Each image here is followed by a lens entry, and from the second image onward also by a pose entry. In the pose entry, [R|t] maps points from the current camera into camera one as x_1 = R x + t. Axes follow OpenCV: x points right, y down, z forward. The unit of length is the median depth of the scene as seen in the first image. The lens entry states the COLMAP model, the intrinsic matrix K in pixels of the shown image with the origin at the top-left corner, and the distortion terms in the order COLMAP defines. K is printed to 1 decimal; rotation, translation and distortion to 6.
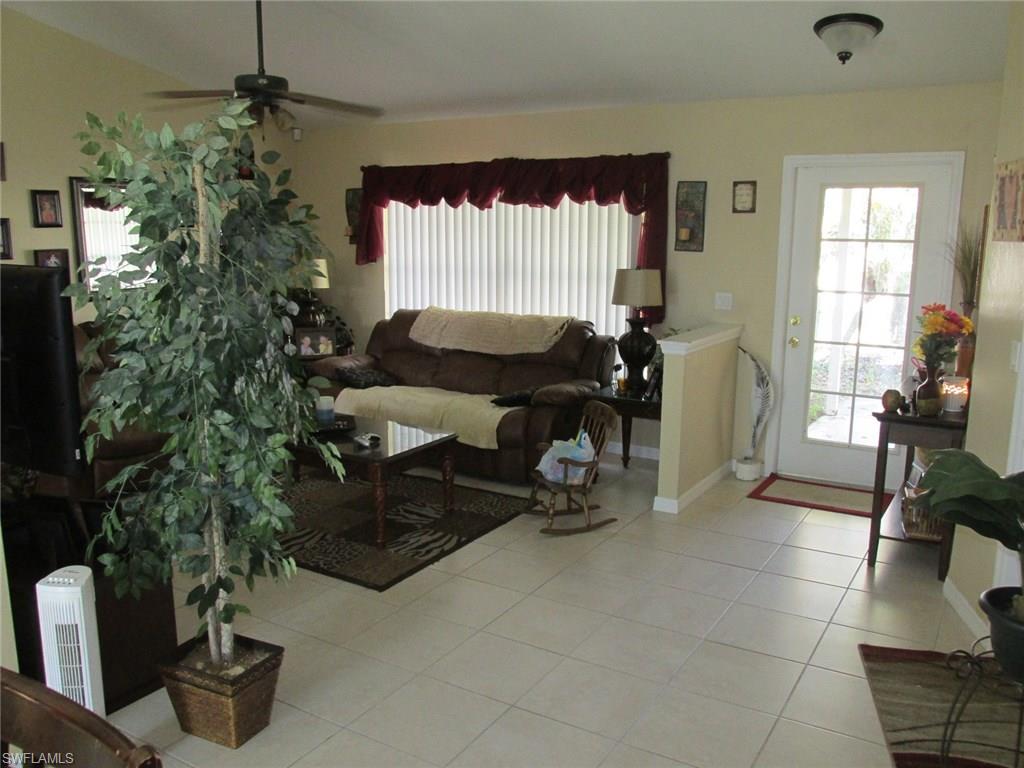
lens RADIAL K [[856.4, 0, 516.2], [0, 856.4, 385.1], [0, 0, 1]] dist [-0.025660, 0.008308]
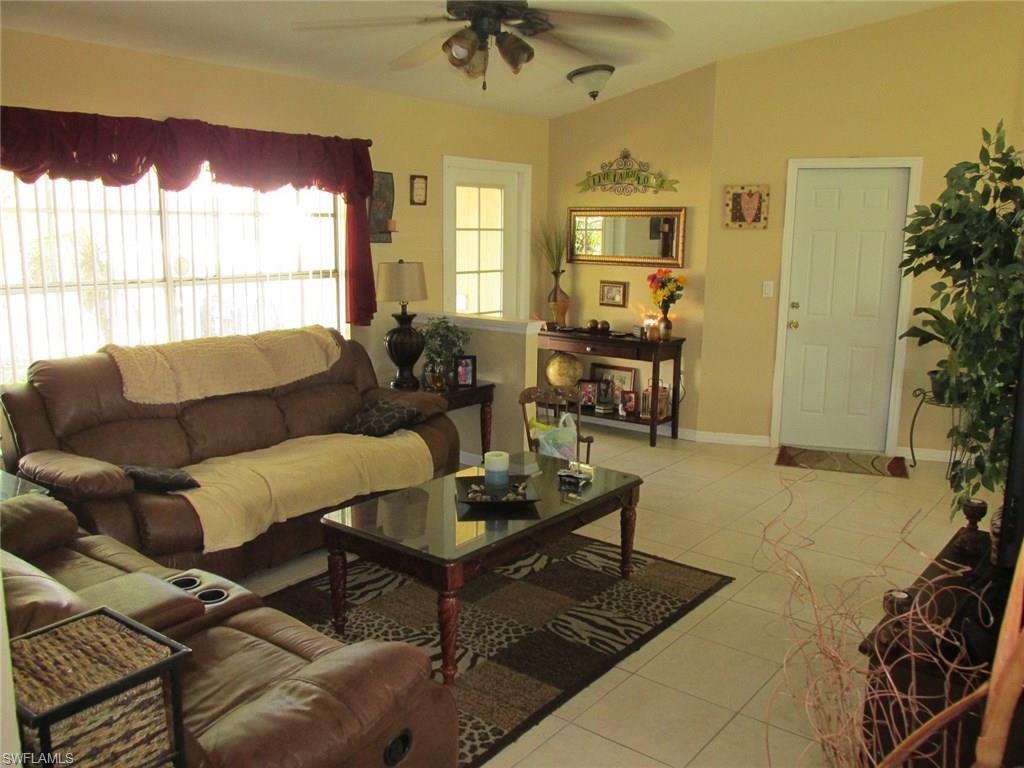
lens RADIAL K [[856.4, 0, 515.8], [0, 856.4, 381.0], [0, 0, 1]] dist [-0.025660, 0.008308]
pose [[0.117558, -0.181491, 0.976341, -0.805602], [0.172361, 0.971965, 0.159924, -0.138002], [-0.977994, 0.149483, 0.145544, 0.759047]]
